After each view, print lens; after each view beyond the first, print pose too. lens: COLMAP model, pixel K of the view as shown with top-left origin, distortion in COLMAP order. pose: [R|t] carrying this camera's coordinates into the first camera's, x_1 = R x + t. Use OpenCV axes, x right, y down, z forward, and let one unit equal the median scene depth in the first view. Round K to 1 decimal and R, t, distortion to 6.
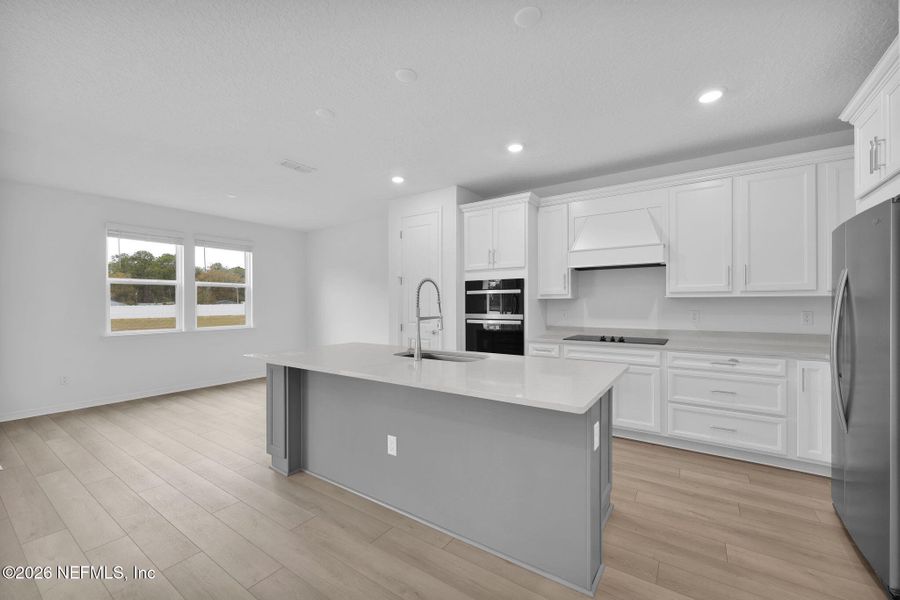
lens RADIAL K [[379.1, 0, 422.3], [0, 379.1, 302.6], [0, 0, 1]] dist [-0.000578, -0.000050]
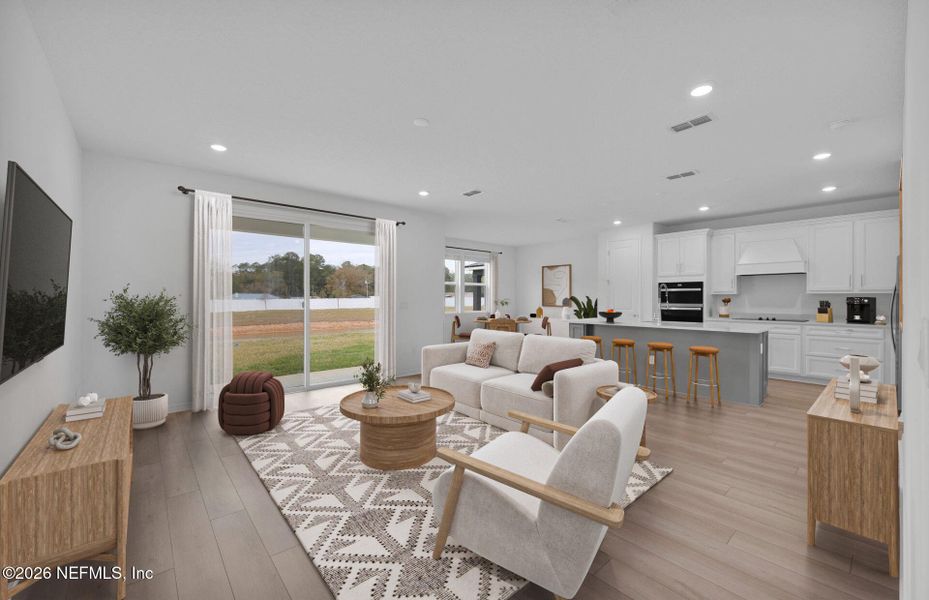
lens RADIAL K [[368.7, 0, 453.7], [0, 368.7, 295.6], [0, 0, 1]] dist [-0.001304, -0.000087]
pose [[0.973210, 0.007687, -0.229790, -0.401930], [-0.009323, 0.999938, -0.006037, 0.015518], [0.229730, 0.008018, 0.973221, -0.764980]]
